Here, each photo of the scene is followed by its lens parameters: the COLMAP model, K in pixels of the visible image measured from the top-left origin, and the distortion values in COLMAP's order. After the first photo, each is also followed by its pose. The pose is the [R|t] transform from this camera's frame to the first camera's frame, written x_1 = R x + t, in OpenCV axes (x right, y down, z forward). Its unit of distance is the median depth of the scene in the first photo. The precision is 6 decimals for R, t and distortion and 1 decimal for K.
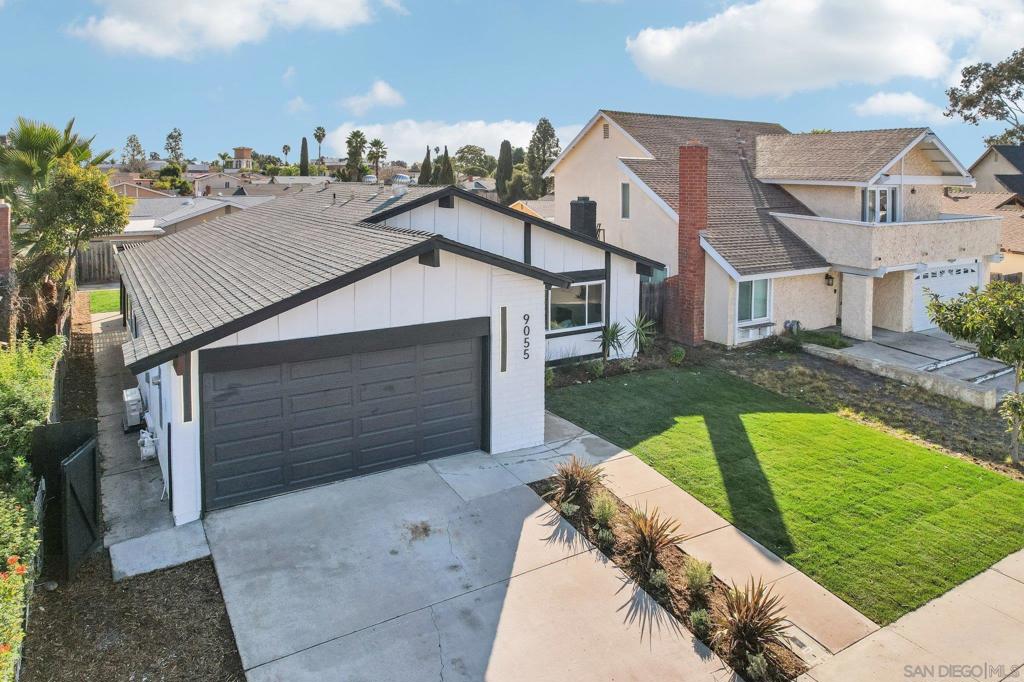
lens RADIAL K [[698.1, 0, 510.5], [0, 698.1, 181.5], [0, 0, 1]] dist [-0.024538, 0.007142]
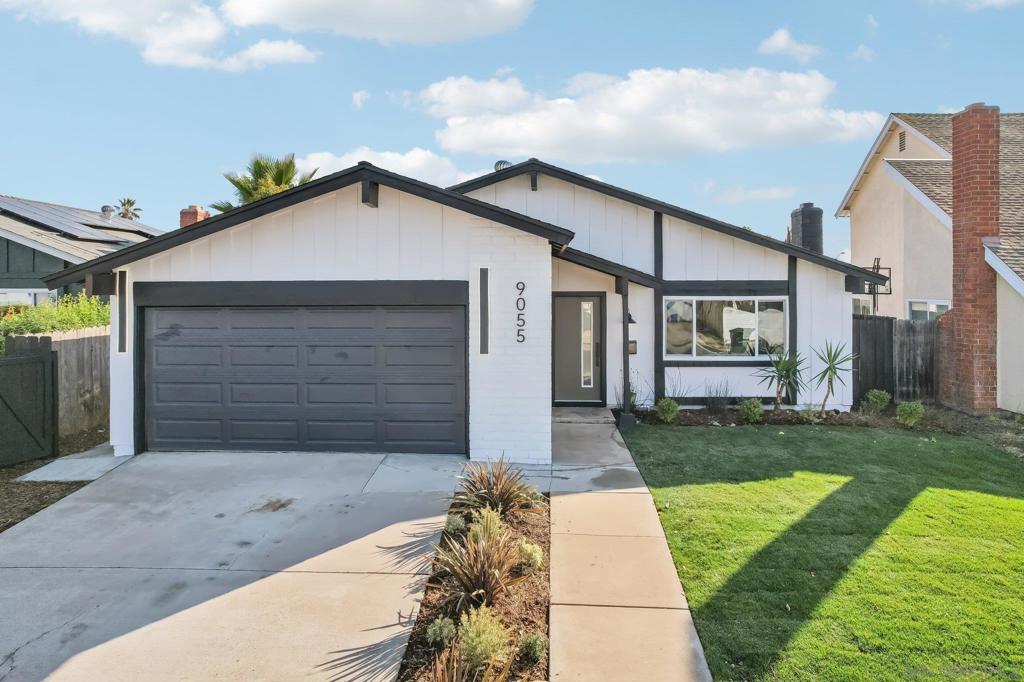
lens RADIAL K [[678.2, 0, 516.6], [0, 678.2, 279.3], [0, 0, 1]] dist [-0.045671, 0.039740]
pose [[0.833145, -0.011008, -0.552945, 0.438826], [-0.000347, 0.999791, -0.020427, 0.211429], [0.553055, 0.017210, 0.832967, 0.411228]]
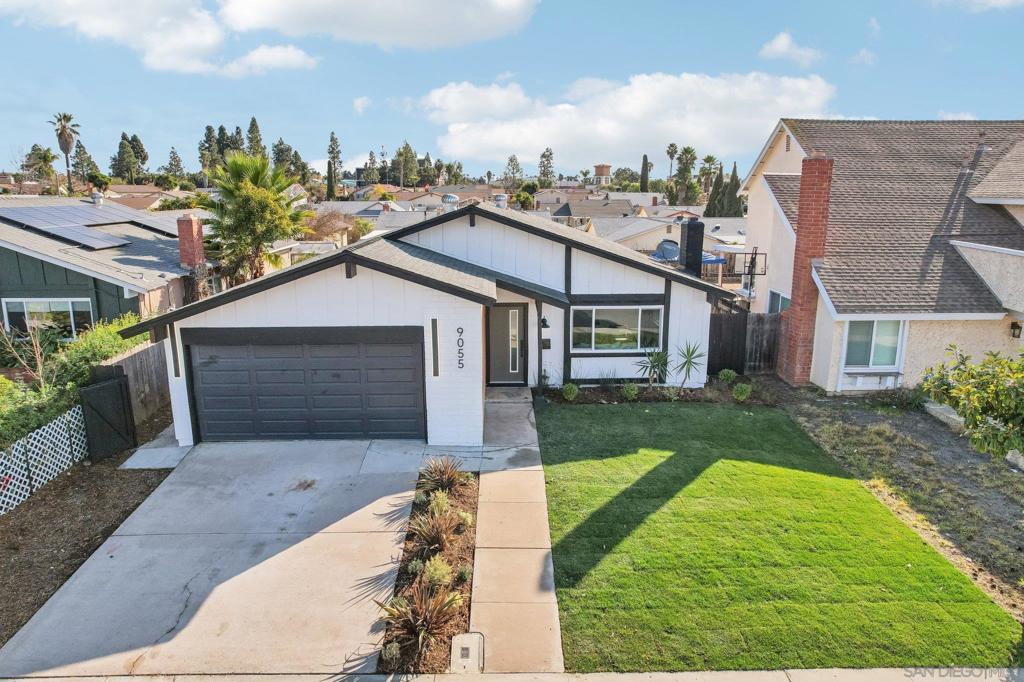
lens RADIAL K [[662.7, 0, 511.5], [0, 662.7, 329.0], [0, 0, 1]] dist [-0.020628, 0.003015]
pose [[0.865810, 0.096284, -0.491022, 0.620477], [0.001233, 0.980898, 0.194518, -0.006488], [0.500372, -0.169021, 0.849152, 0.178595]]
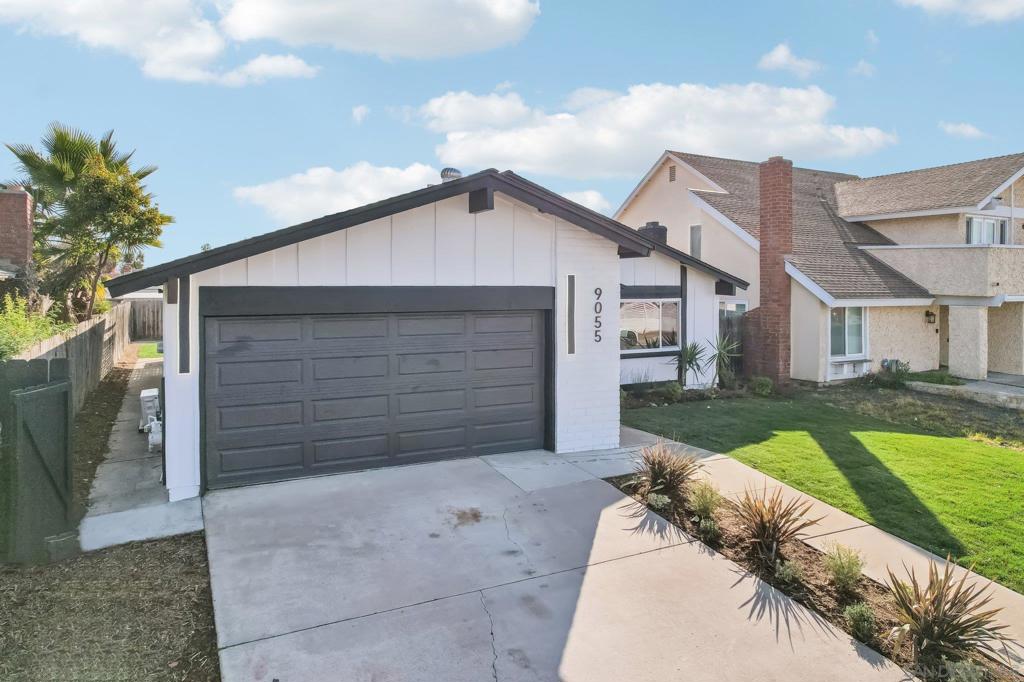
lens RADIAL K [[678.2, 0, 516.6], [0, 678.2, 279.3], [0, 0, 1]] dist [-0.045671, 0.039740]
pose [[0.997390, -0.004362, -0.072067, -0.016353], [0.002831, 0.999769, -0.021325, 0.206177], [0.072143, 0.021066, 0.997172, 0.194520]]
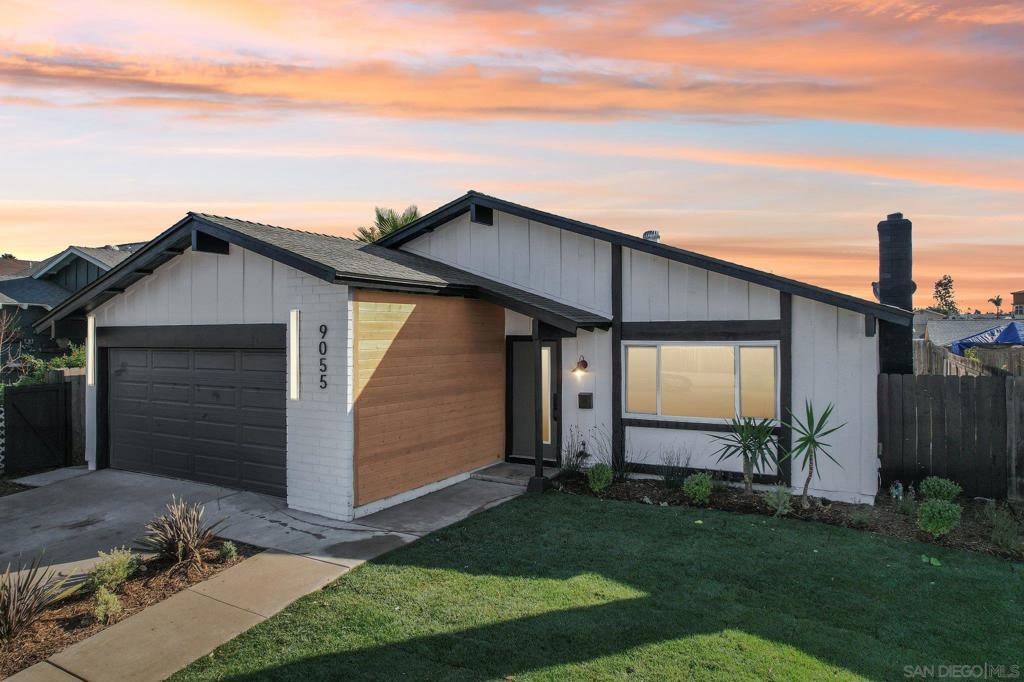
lens RADIAL K [[666.3, 0, 531.7], [0, 666.3, 325.2], [0, 0, 1]] dist [-0.032833, 0.000320]
pose [[0.495263, -0.017686, -0.868563, 0.743256], [-0.001828, 0.999769, -0.021400, 0.214137], [0.868741, 0.012186, 0.495117, 0.888522]]
